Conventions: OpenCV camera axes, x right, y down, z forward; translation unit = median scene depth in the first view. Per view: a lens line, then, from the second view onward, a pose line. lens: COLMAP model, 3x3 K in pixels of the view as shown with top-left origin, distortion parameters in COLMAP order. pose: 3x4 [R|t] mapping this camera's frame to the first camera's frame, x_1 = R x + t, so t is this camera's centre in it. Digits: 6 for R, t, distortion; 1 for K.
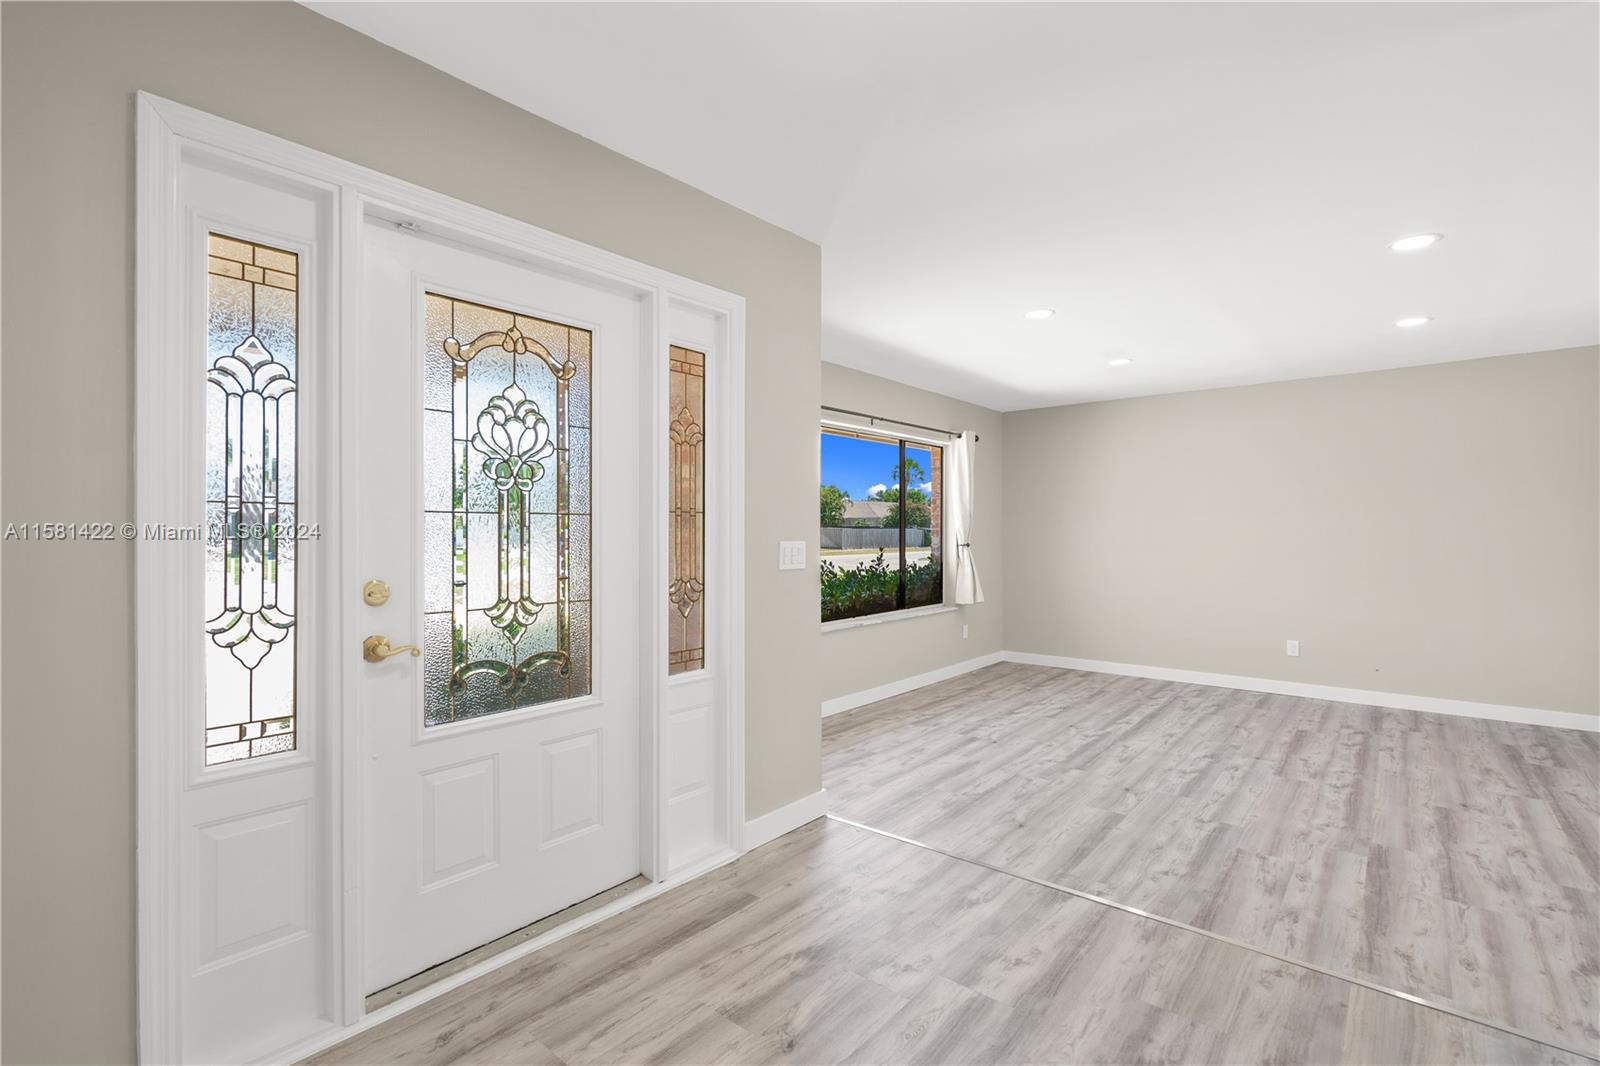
lens RADIAL K [[724.5, 0, 799.3], [0, 724.5, 528.3], [0, 0, 1]] dist [-0.002278, 0.002157]
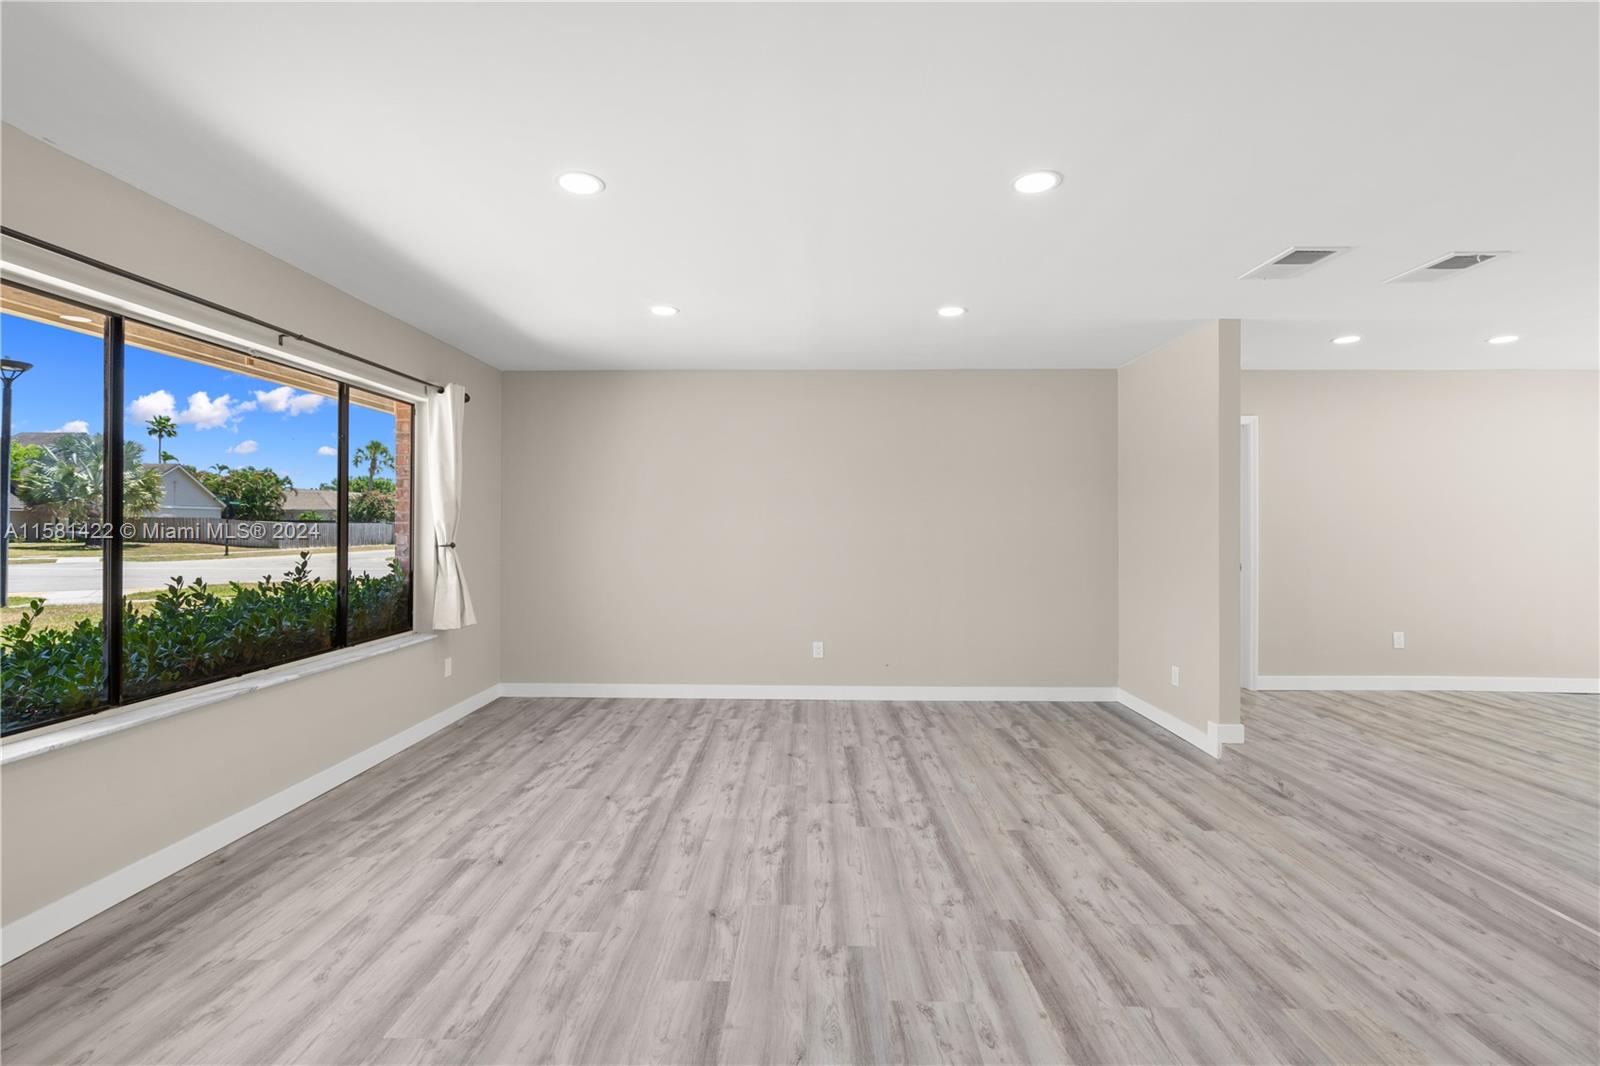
lens RADIAL K [[724.5, 0, 791.0], [0, 724.5, 523.9], [0, 0, 1]] dist [-0.002278, 0.002157]
pose [[0.782978, 0.006266, 0.622018, 0.081290], [-0.006331, 0.999978, -0.002104, 0.002236], [-0.622017, -0.002291, 0.783000, 0.380896]]
